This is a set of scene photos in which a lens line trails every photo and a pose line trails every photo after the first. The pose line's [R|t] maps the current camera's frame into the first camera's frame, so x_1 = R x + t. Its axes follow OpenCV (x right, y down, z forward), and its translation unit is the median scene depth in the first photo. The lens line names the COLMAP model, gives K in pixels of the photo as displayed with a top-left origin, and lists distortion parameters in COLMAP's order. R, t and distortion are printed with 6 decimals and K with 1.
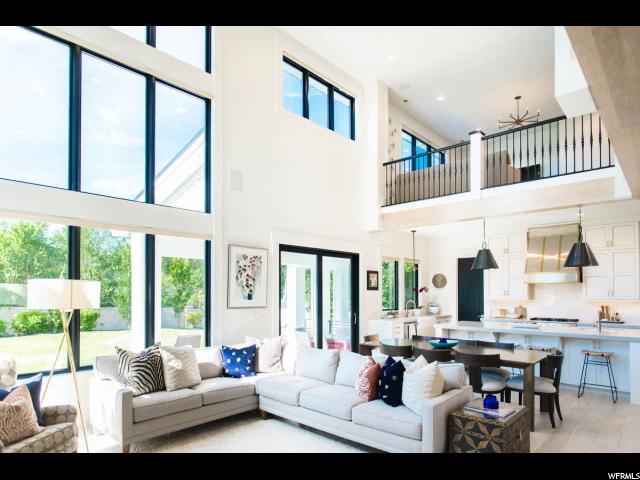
lens RADIAL K [[388.6, 0, 319.3], [0, 388.6, 286.8], [0, 0, 1]] dist [0.000700, 0.001151]
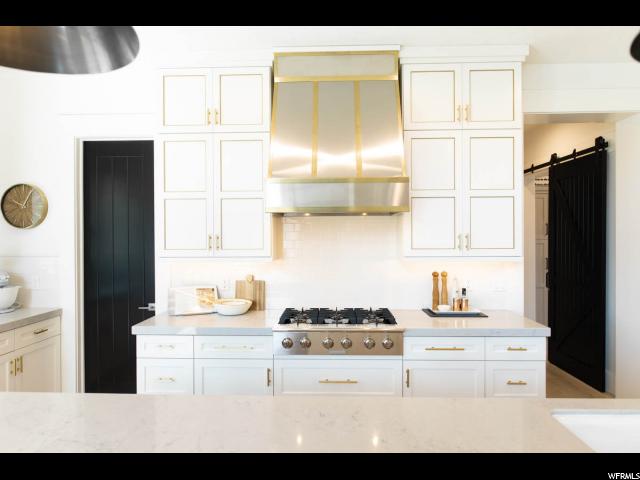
lens RADIAL K [[356.8, 0, 306.5], [0, 356.8, 245.3], [0, 0, 1]] dist [0.000612, 0.000271]
pose [[0.757042, -0.004508, 0.653351, 0.355548], [-0.006534, 0.999874, 0.014470, 0.014848], [-0.653334, -0.015223, 0.756917, 0.749562]]
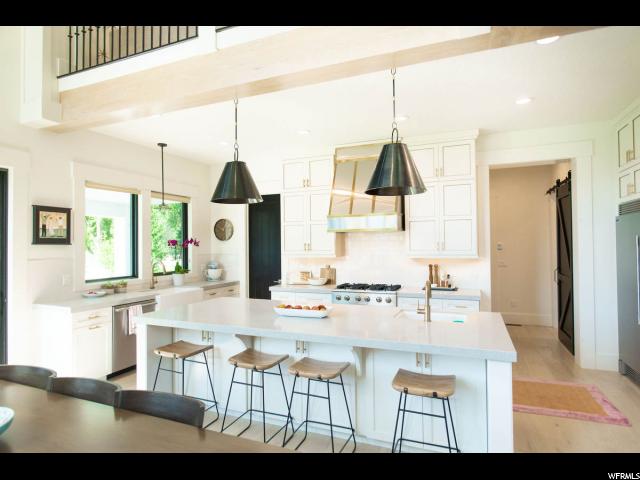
lens RADIAL K [[370.3, 0, 320.0], [0, 370.3, 240.0], [0, 0, 1]] dist [-0.002958, -0.000794]
pose [[0.941329, -0.003613, 0.337471, 0.304838], [0.004335, 0.999990, -0.001387, 0.005218], [-0.337463, 0.002769, 0.941335, 0.423524]]
